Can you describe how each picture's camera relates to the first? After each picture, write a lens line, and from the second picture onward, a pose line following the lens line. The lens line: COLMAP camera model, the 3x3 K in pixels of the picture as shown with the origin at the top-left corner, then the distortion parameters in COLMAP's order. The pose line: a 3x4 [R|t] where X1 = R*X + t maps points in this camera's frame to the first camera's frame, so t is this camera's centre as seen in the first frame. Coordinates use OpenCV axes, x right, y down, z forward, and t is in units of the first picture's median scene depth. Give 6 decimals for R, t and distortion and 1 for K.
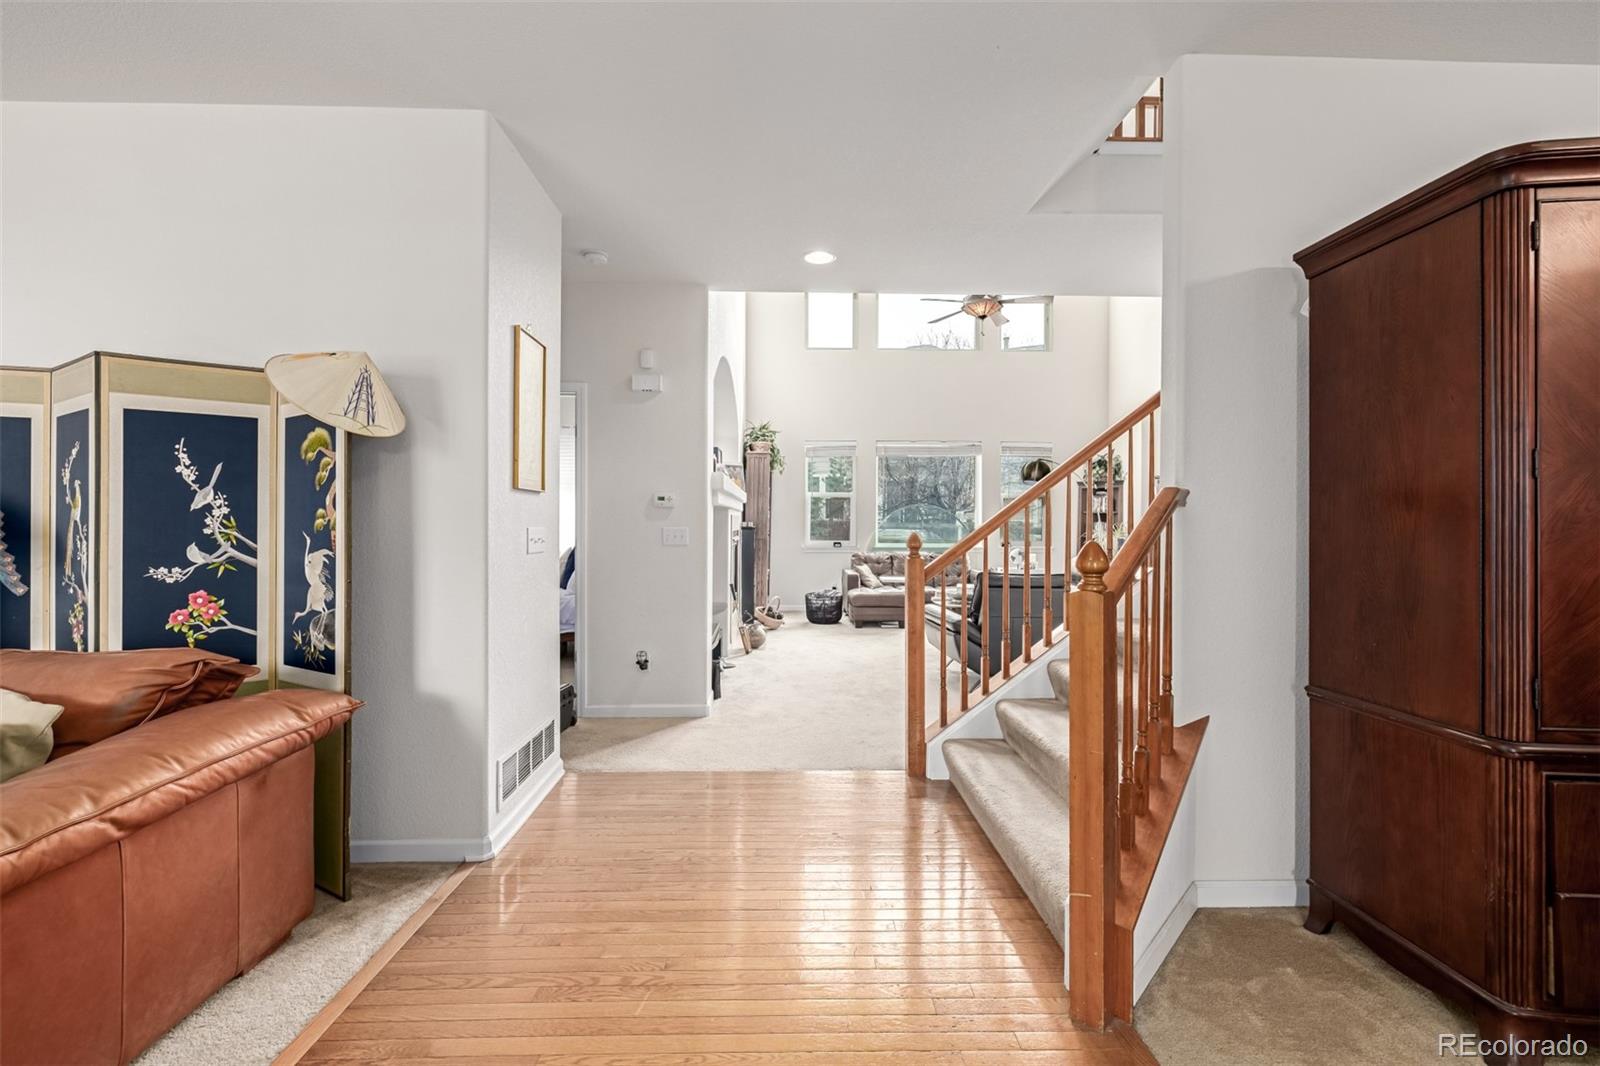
lens RADIAL K [[672.5, 0, 800.8], [0, 672.5, 524.4], [0, 0, 1]] dist [0.001496, -0.000681]
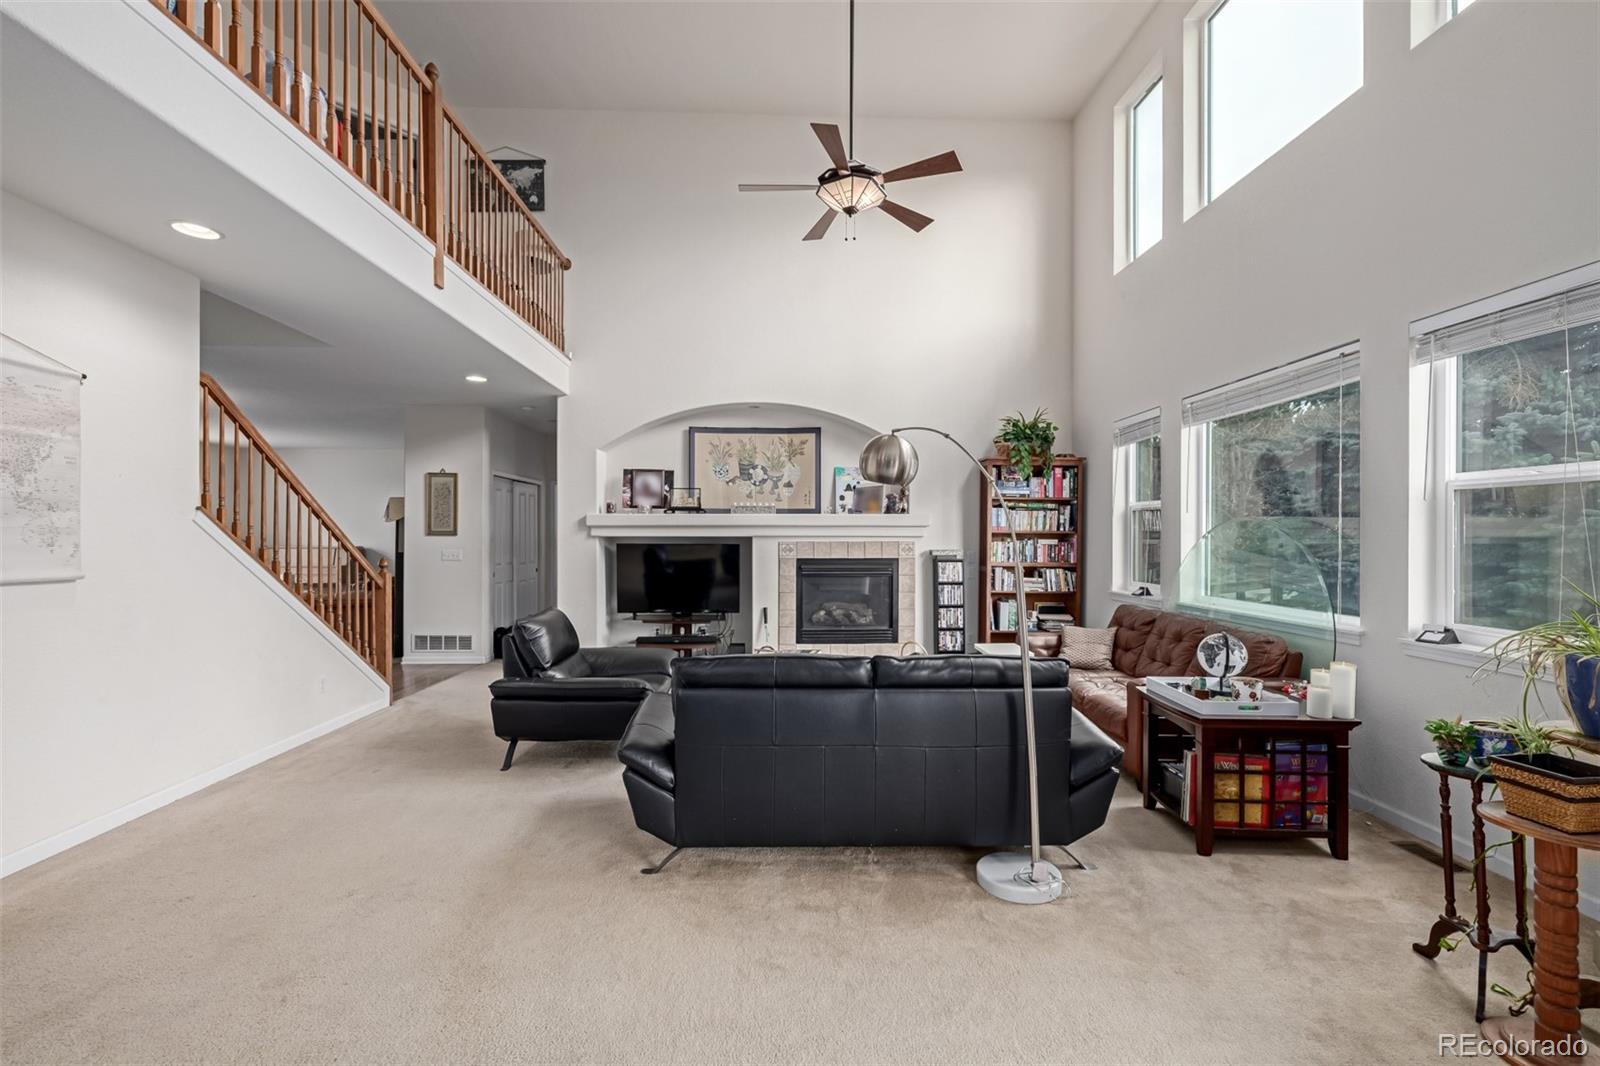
lens RADIAL K [[672.5, 0, 796.3], [0, 672.5, 535.7], [0, 0, 1]] dist [0.001496, -0.000681]
pose [[-0.000357, -0.002268, -0.999997, 0.743294], [-0.005134, 0.999984, -0.002266, -0.017970], [0.999987, 0.005133, -0.000369, 0.821408]]
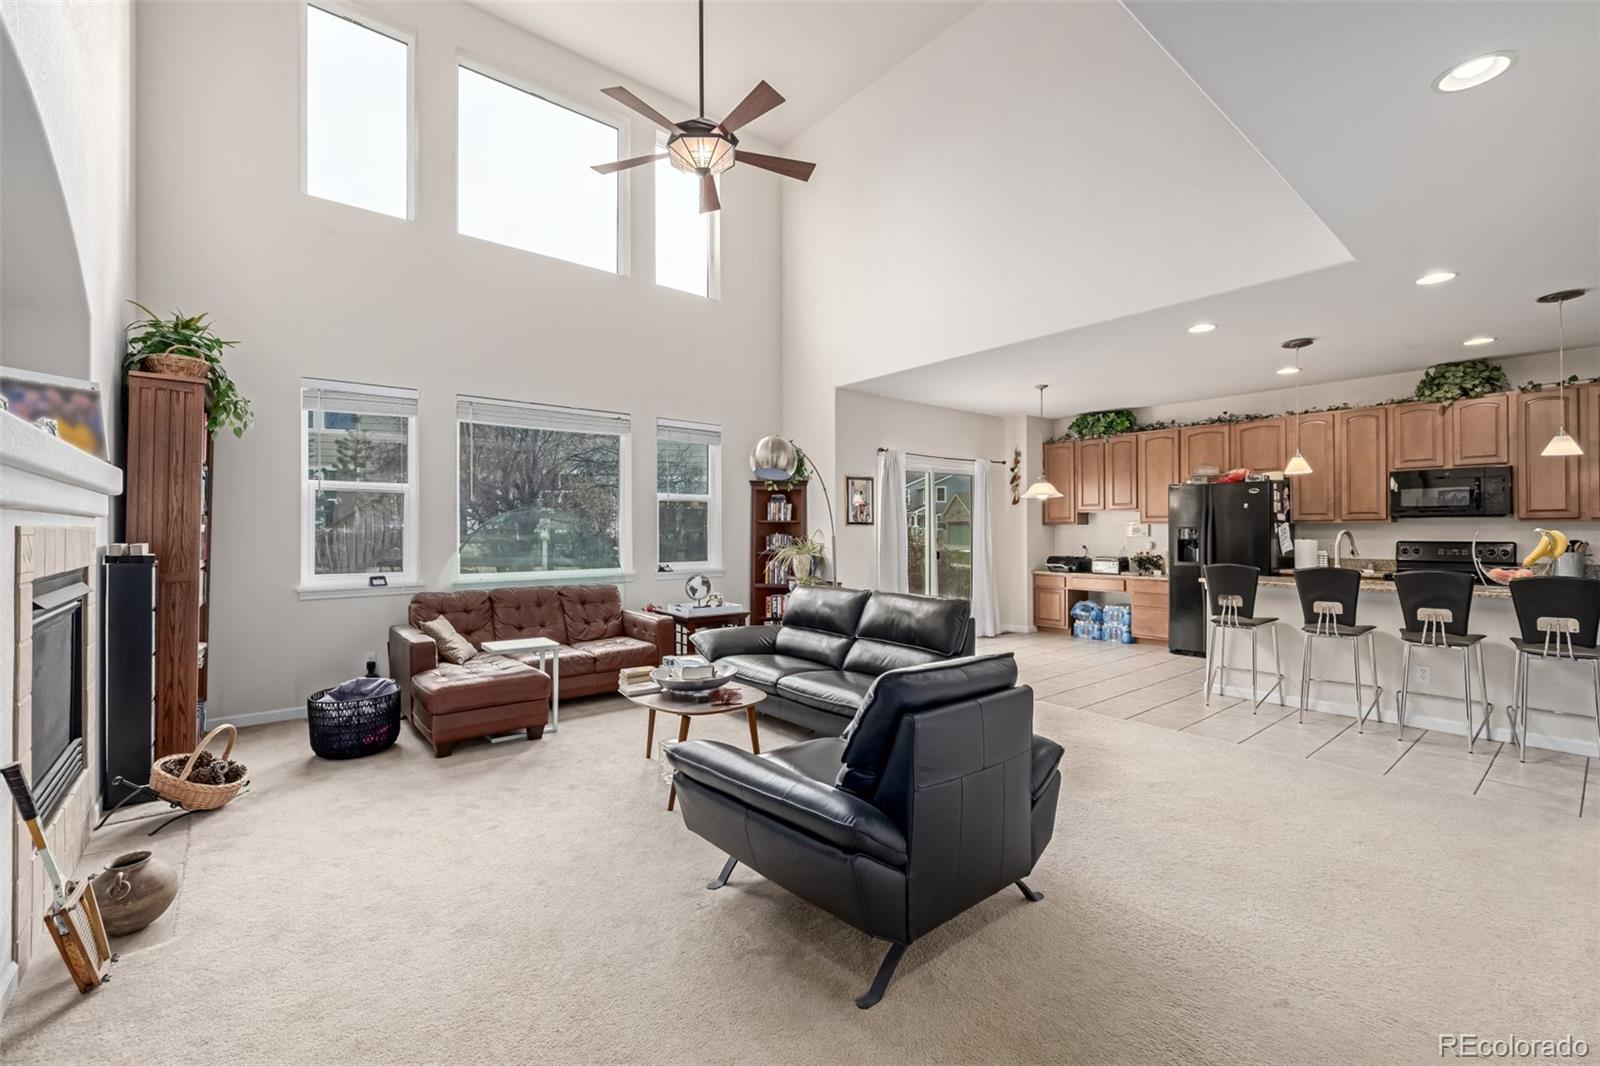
lens RADIAL K [[672.5, 0, 796.8], [0, 672.5, 528.0], [0, 0, 1]] dist [0.001496, -0.000681]
pose [[0.792702, -0.003891, 0.609597, -0.008098], [0.008125, 0.999958, -0.004183, -0.008140], [-0.609555, 0.008268, 0.792701, 0.440172]]
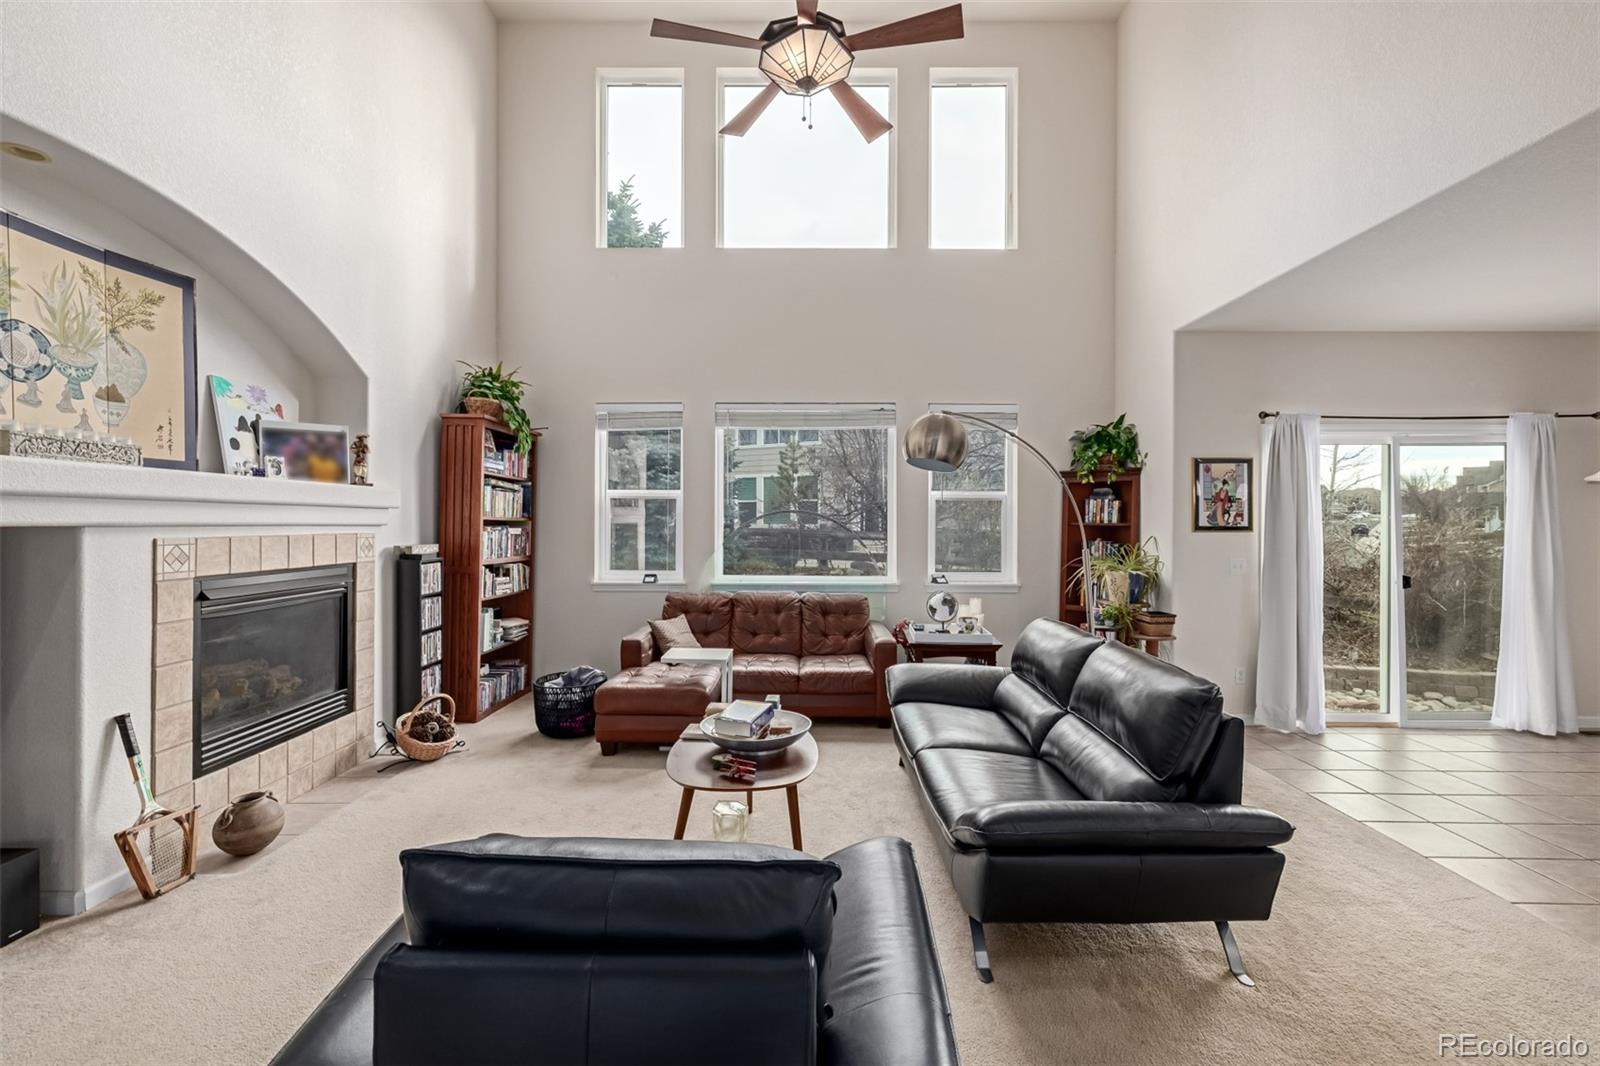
lens RADIAL K [[672.5, 0, 798.0], [0, 672.5, 528.0], [0, 0, 1]] dist [0.001496, -0.000681]
pose [[0.999269, 0.000484, -0.038219, 0.242918], [-0.000437, 0.999999, 0.001226, -0.017820], [0.038220, -0.001208, 0.999269, 0.483009]]
